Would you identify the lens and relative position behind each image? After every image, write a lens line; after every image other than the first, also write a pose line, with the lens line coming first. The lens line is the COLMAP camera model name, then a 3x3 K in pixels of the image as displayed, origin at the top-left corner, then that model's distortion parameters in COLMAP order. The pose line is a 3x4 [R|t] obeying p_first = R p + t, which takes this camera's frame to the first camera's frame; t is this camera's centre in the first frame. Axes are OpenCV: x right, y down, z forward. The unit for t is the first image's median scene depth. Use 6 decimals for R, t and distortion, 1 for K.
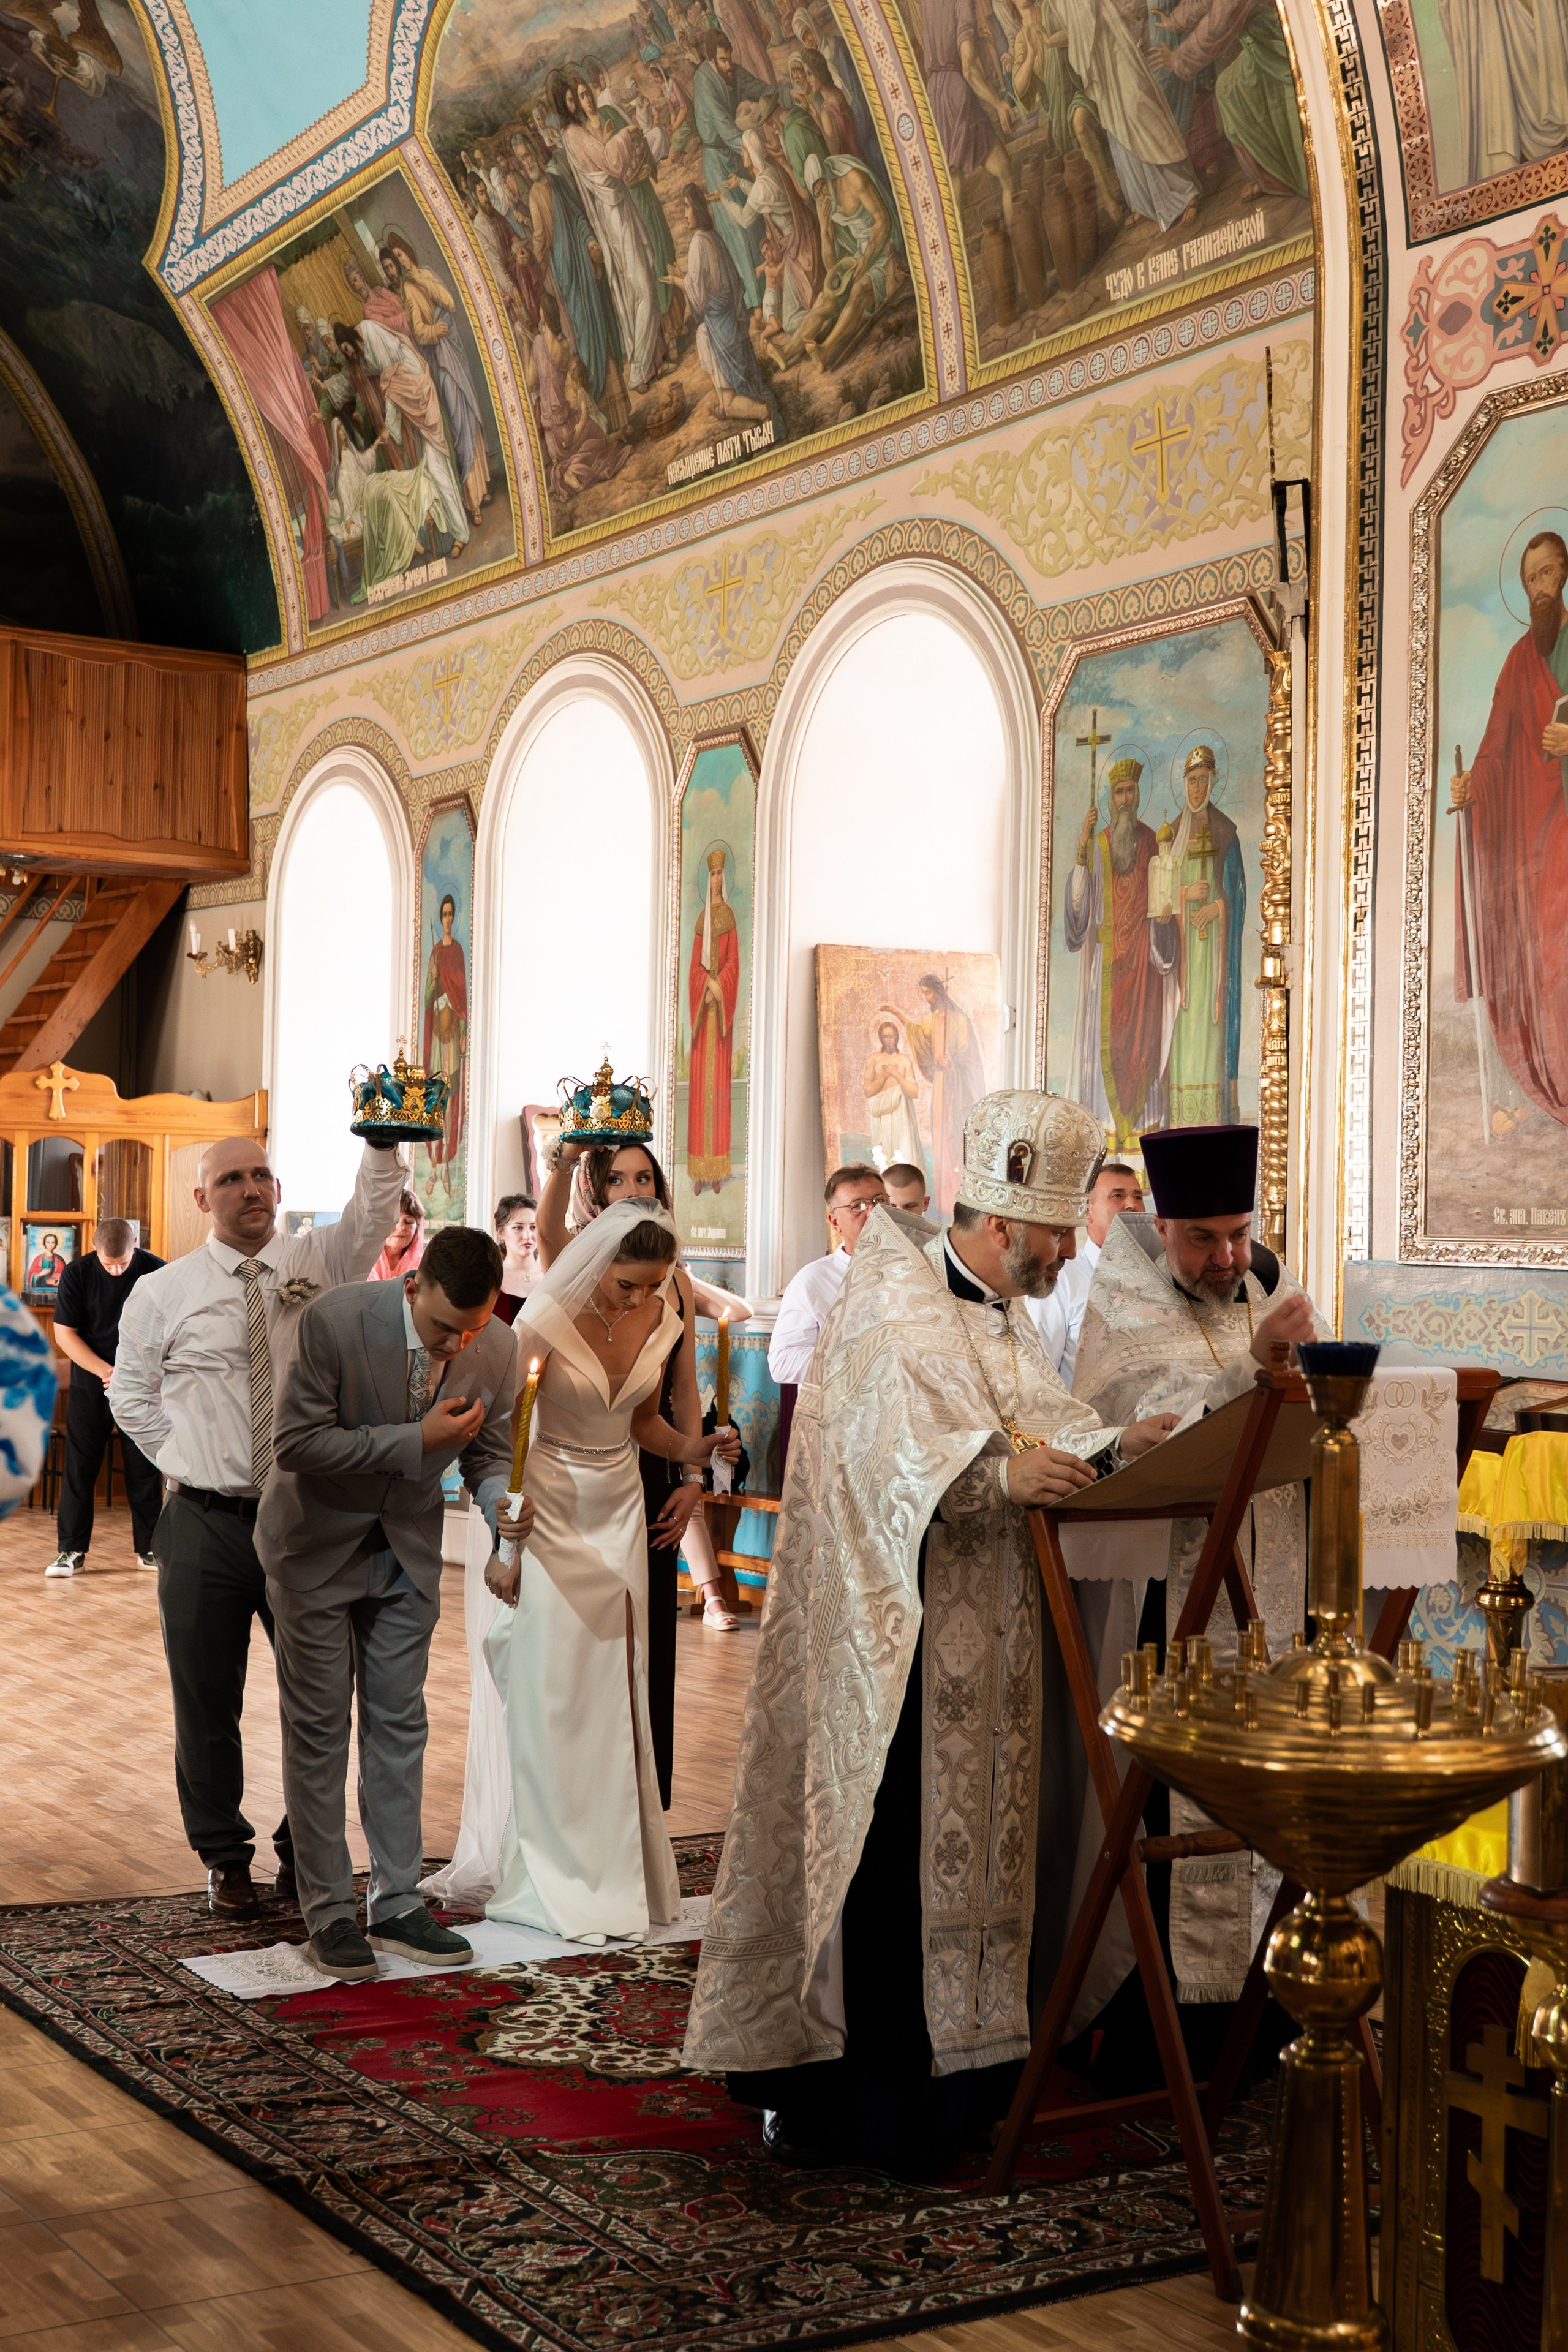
lens RADIAL K [[2812.7, 0, 771.6], [0, 2812.7, 1139.4], [0, 0, 1]] dist [-0.002164, 0.000000]
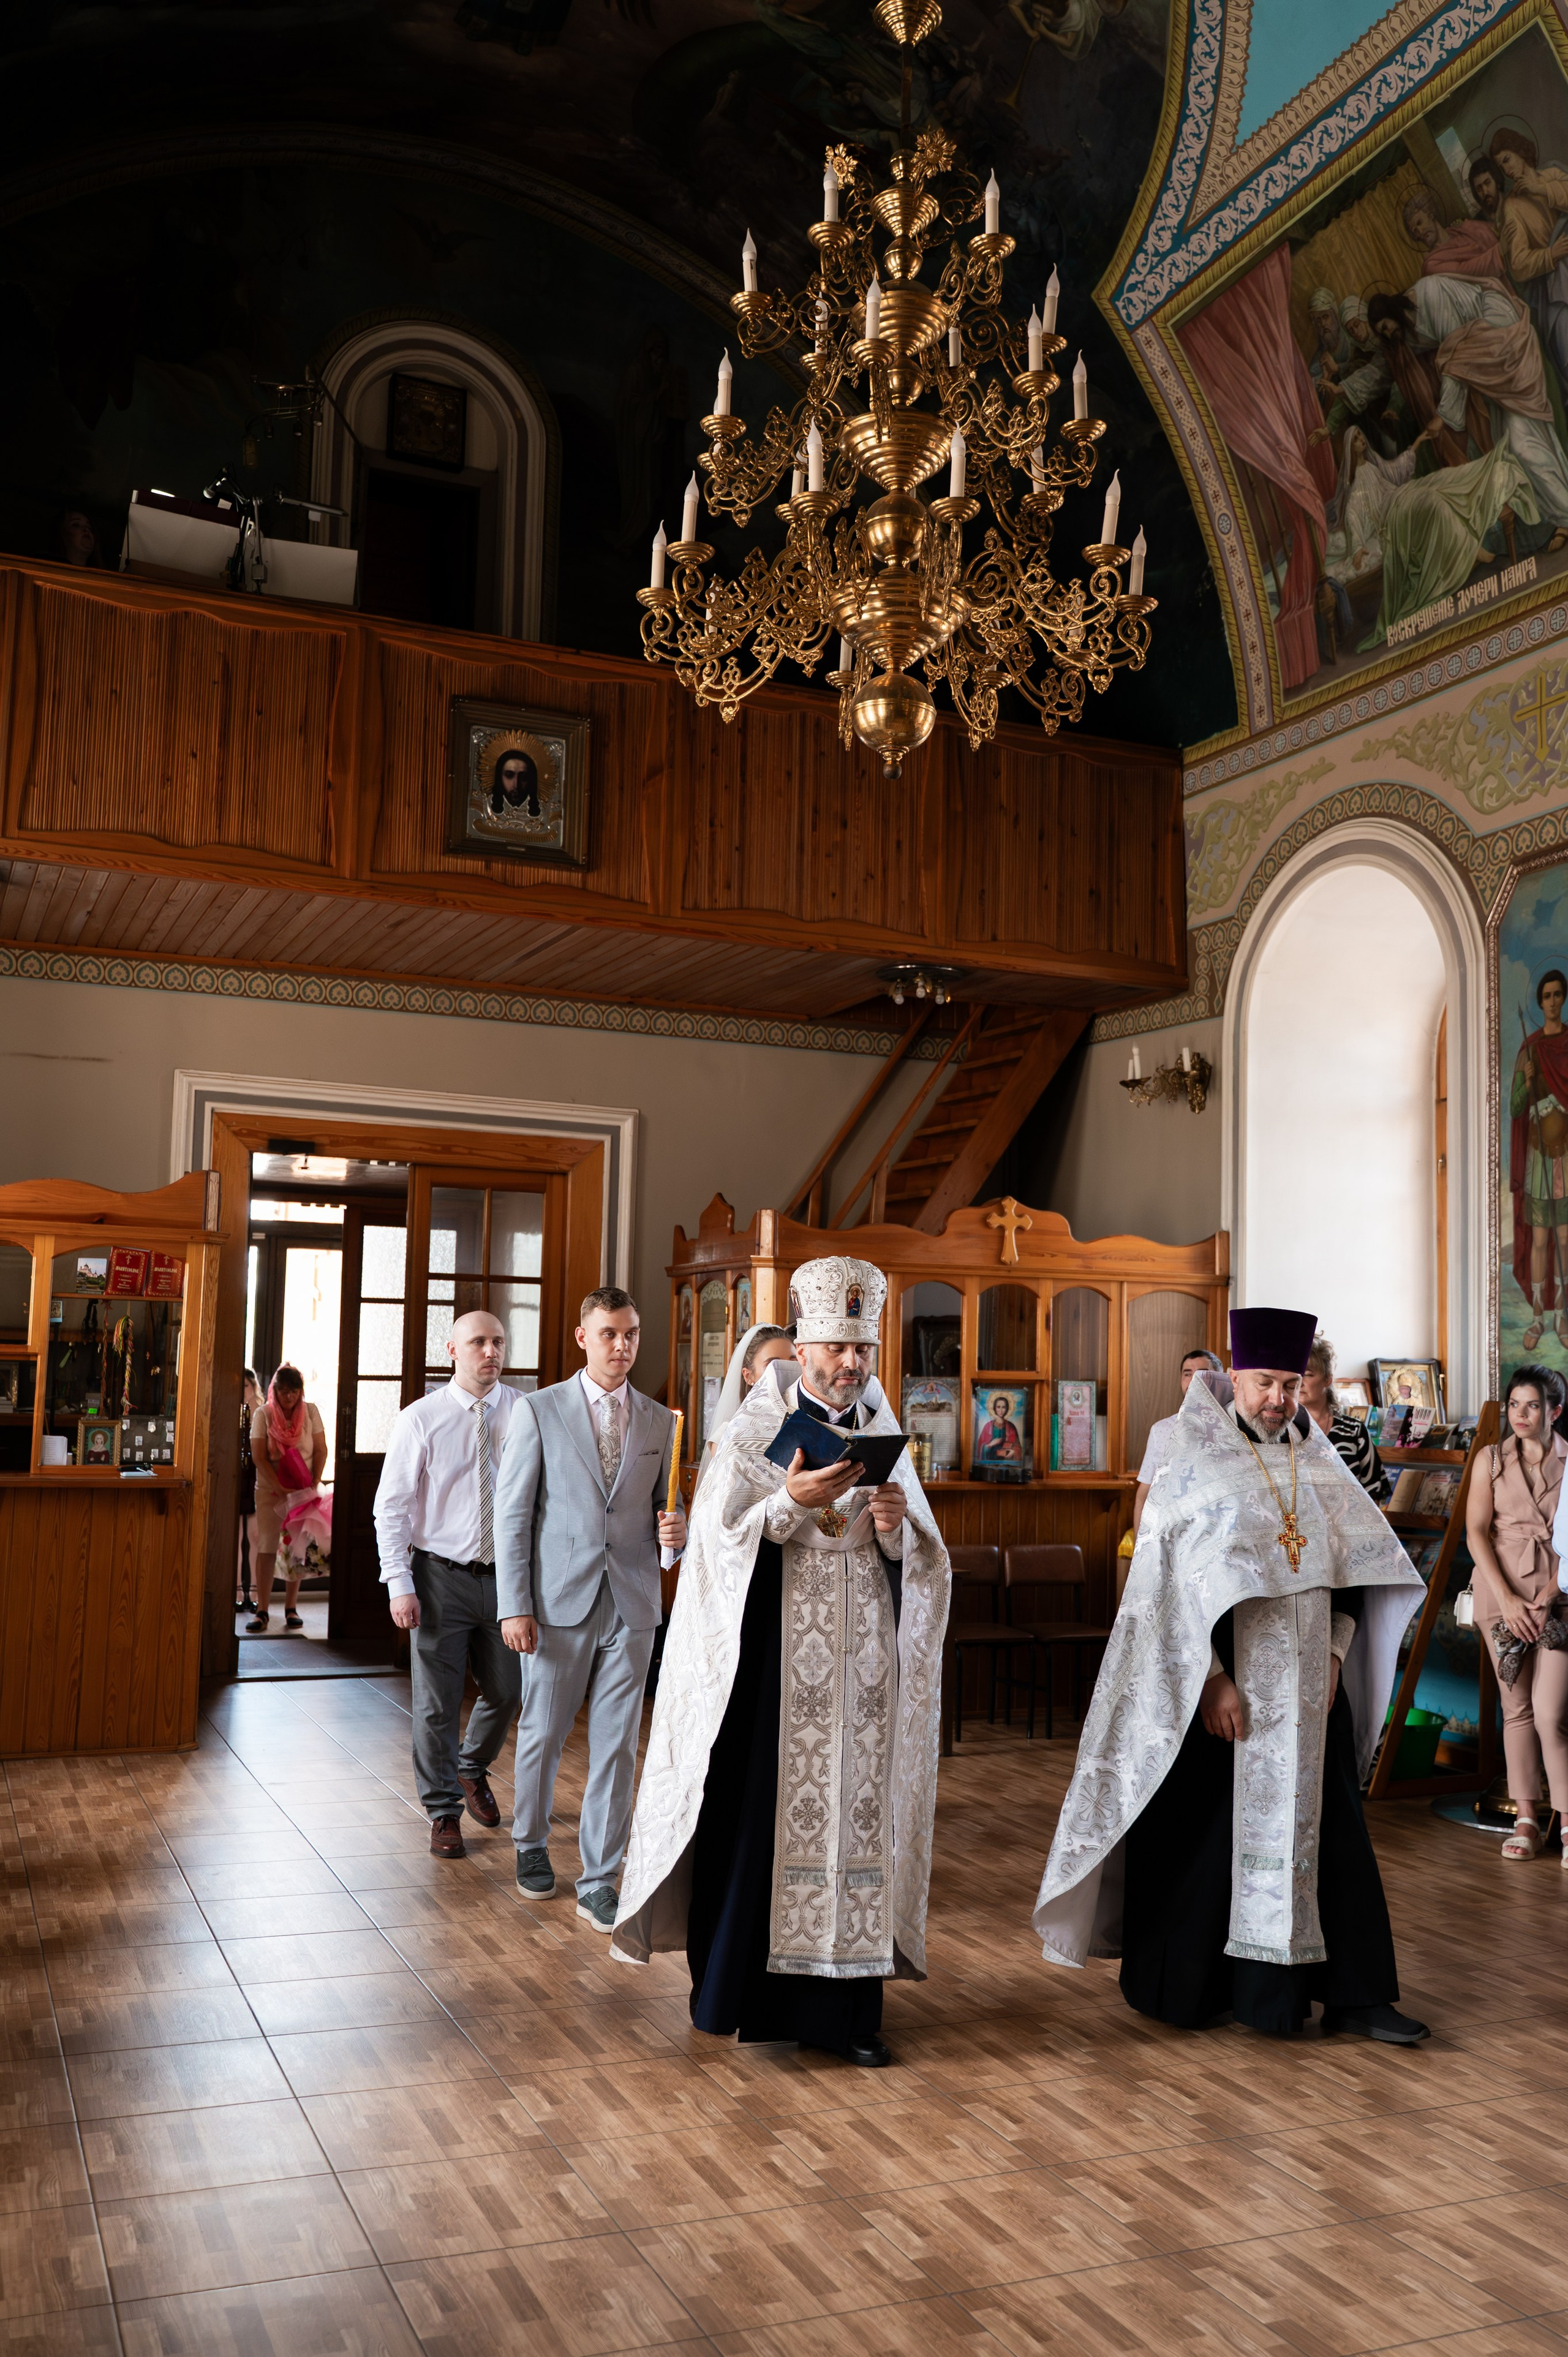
lens RADIAL K [[1972.9, 0, 864.2], [0, 1972.9, 1263.1], [0, 0, 1]] dist [-0.042200, 0.020059]
pose [[0.988725, -0.006866, -0.149586, -0.262413], [0.002993, 0.999655, -0.026100, 0.010463], [0.149714, 0.025358, 0.988404, 0.499415]]
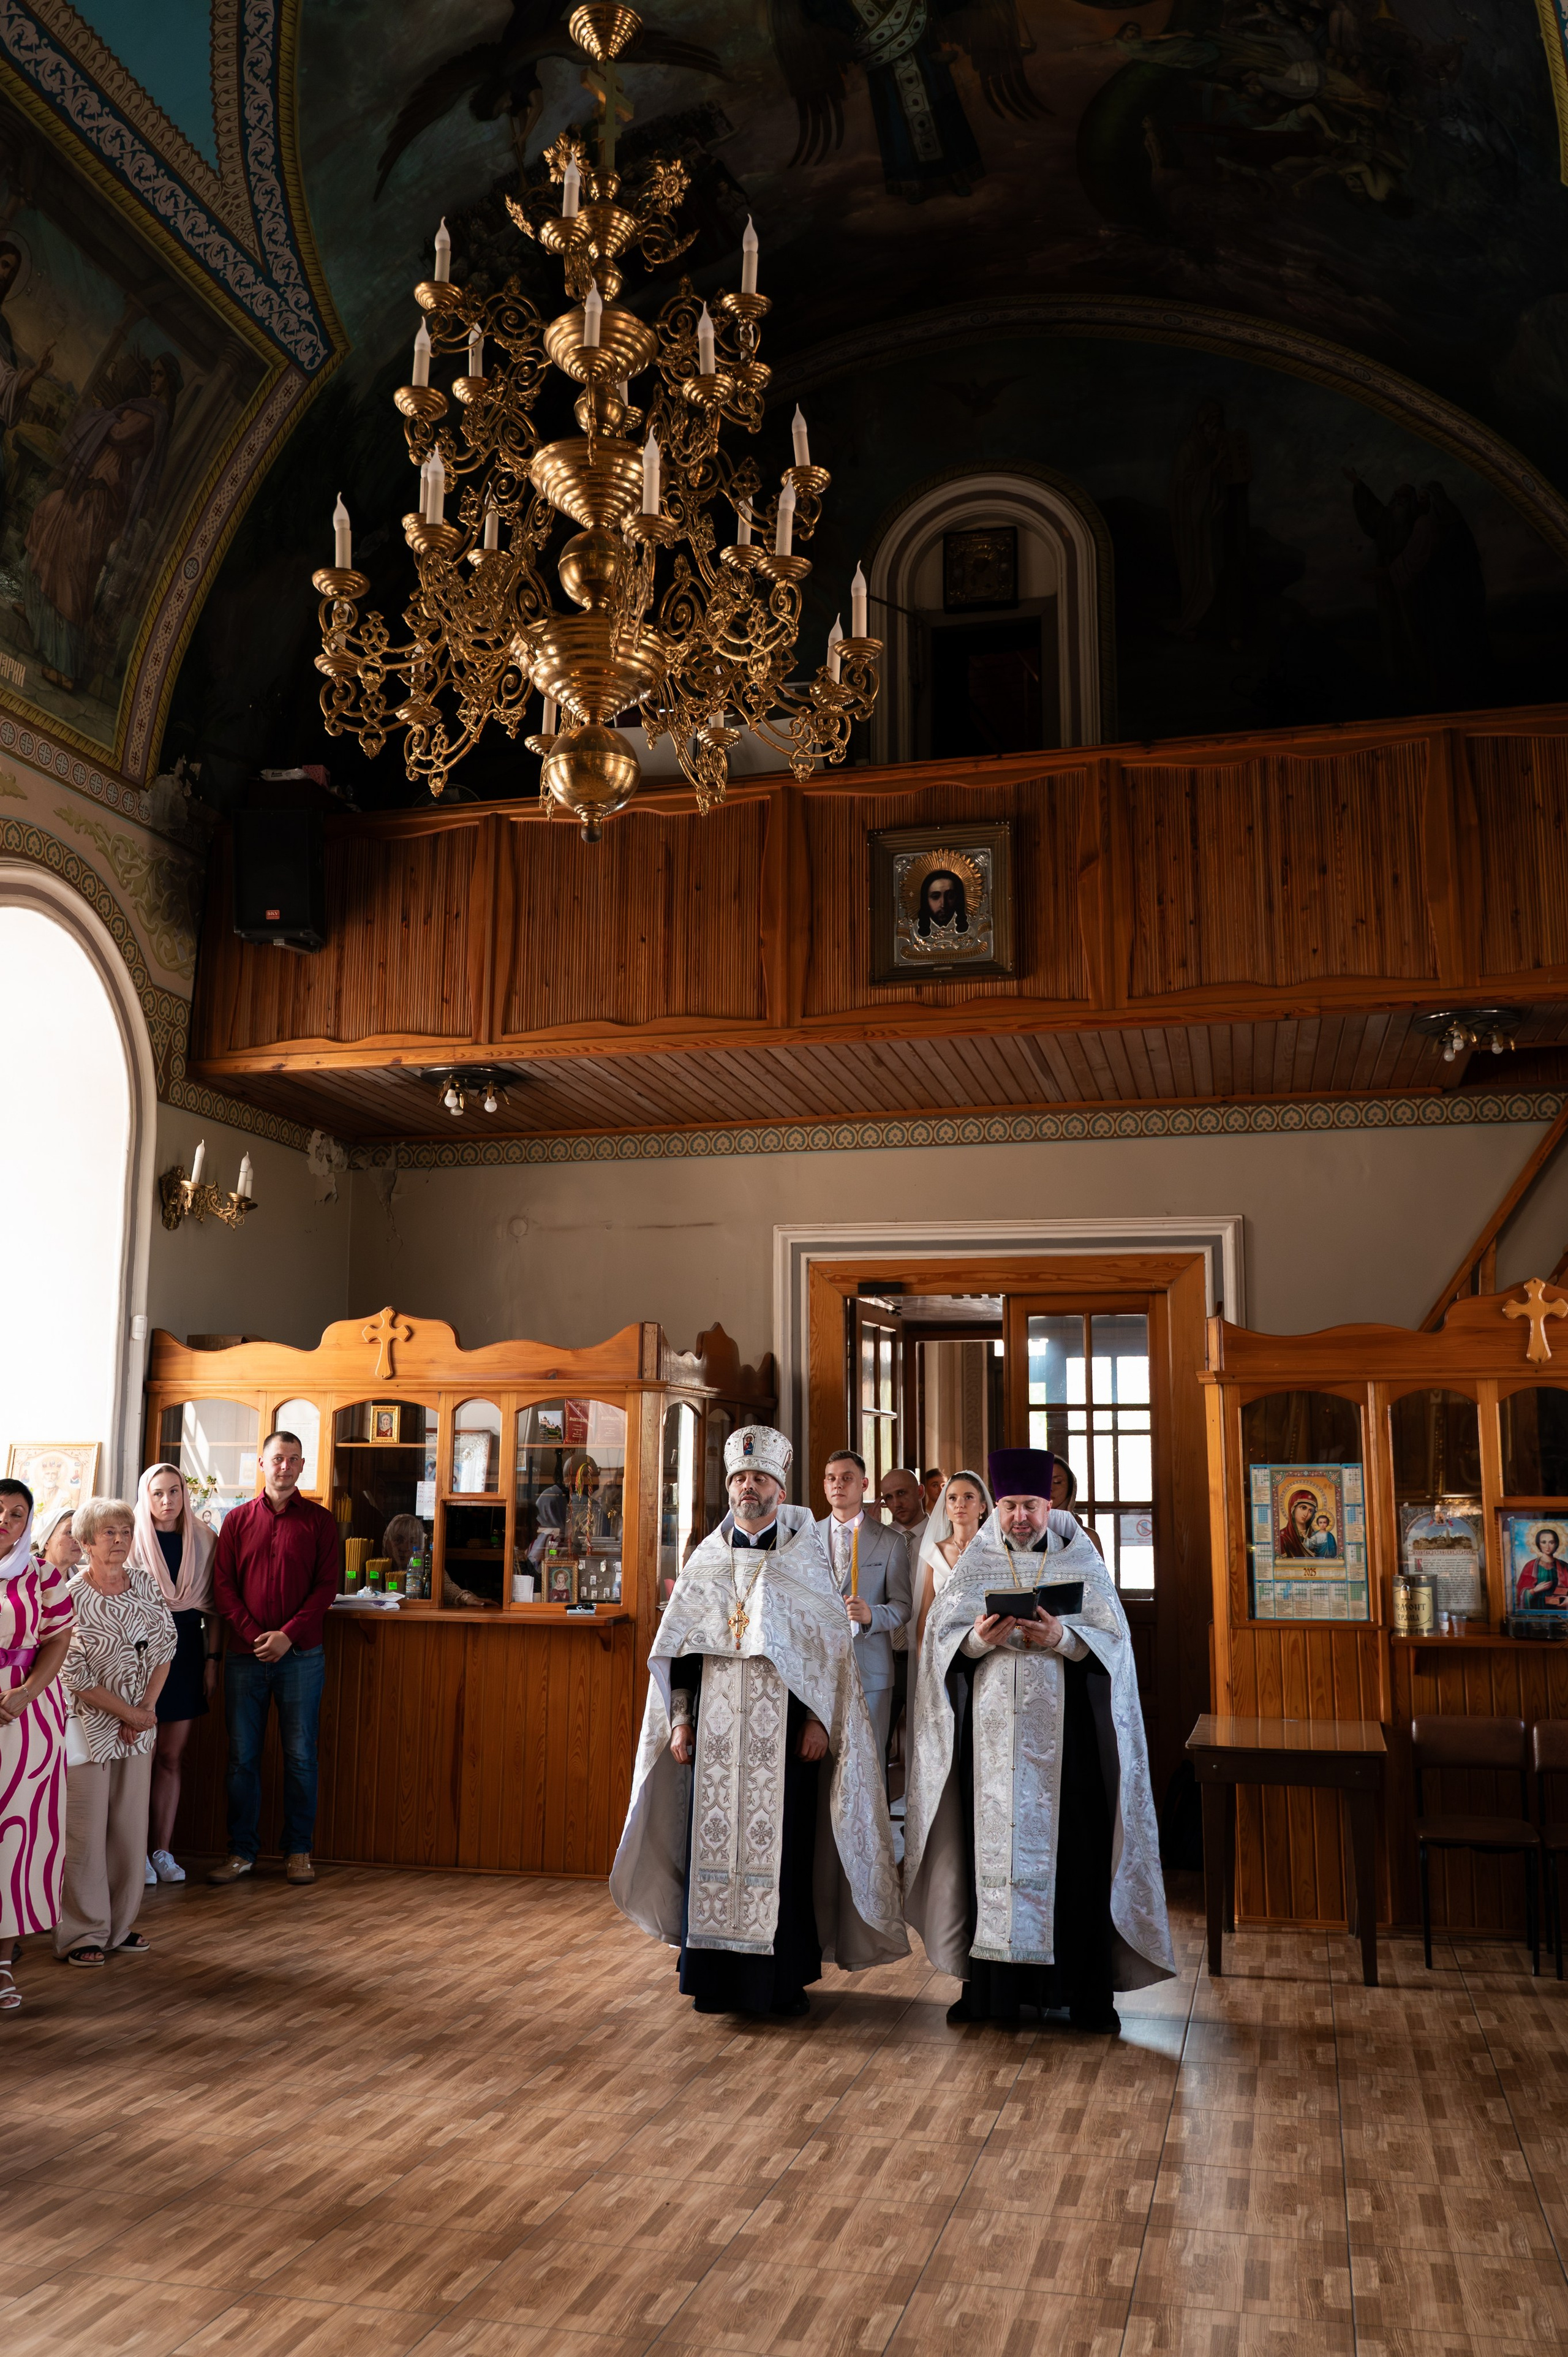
lens RADIAL K [[1913.4, 0, 838.9], [0, 1913.4, 1213.2], [0, 0, 1]] dist [-0.017327, 0.001342]
pose [[0.687978, -0.121349, -0.715514, -0.041288], [0.037017, 0.990506, -0.132394, 0.015785], [0.724787, 0.064597, 0.685938, 0.696994]]
